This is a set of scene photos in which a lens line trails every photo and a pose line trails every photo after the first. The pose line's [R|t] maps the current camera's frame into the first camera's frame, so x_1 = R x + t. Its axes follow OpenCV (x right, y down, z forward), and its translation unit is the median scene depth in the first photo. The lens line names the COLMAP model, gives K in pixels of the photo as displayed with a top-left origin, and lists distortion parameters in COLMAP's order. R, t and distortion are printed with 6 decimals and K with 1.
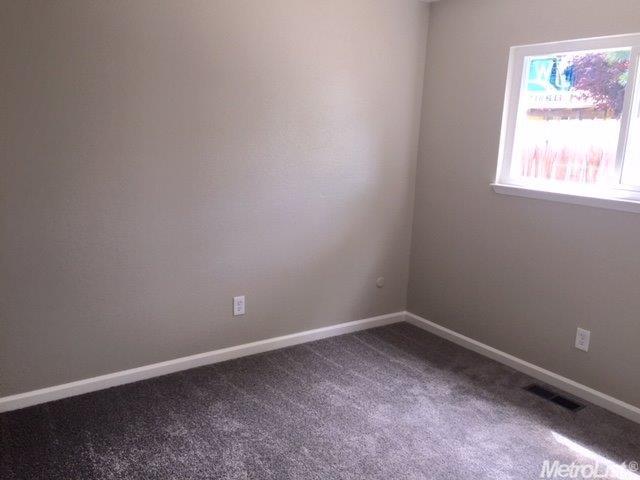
lens RADIAL K [[549.8, 0, 321.5], [0, 549.8, 241.8], [0, 0, 1]] dist [0.077038, -0.125154]
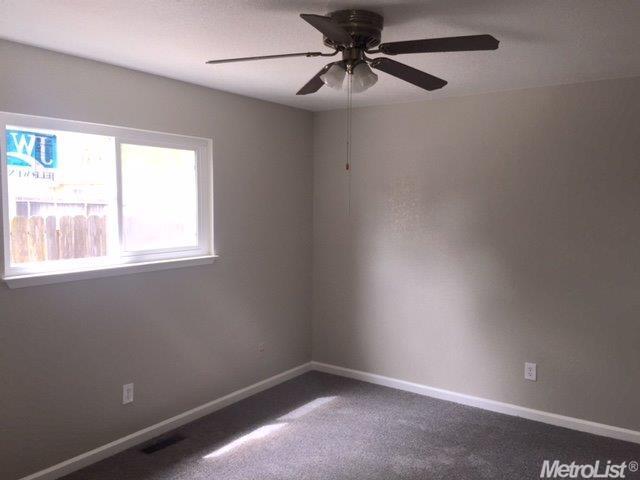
lens RADIAL K [[549.8, 0, 321.5], [0, 549.8, 241.8], [0, 0, 1]] dist [0.077038, -0.125154]
pose [[-0.349508, -0.107923, 0.930697, -0.625561], [0.175681, 0.968177, 0.178243, -0.233555], [-0.920315, 0.225803, -0.319425, 0.890563]]
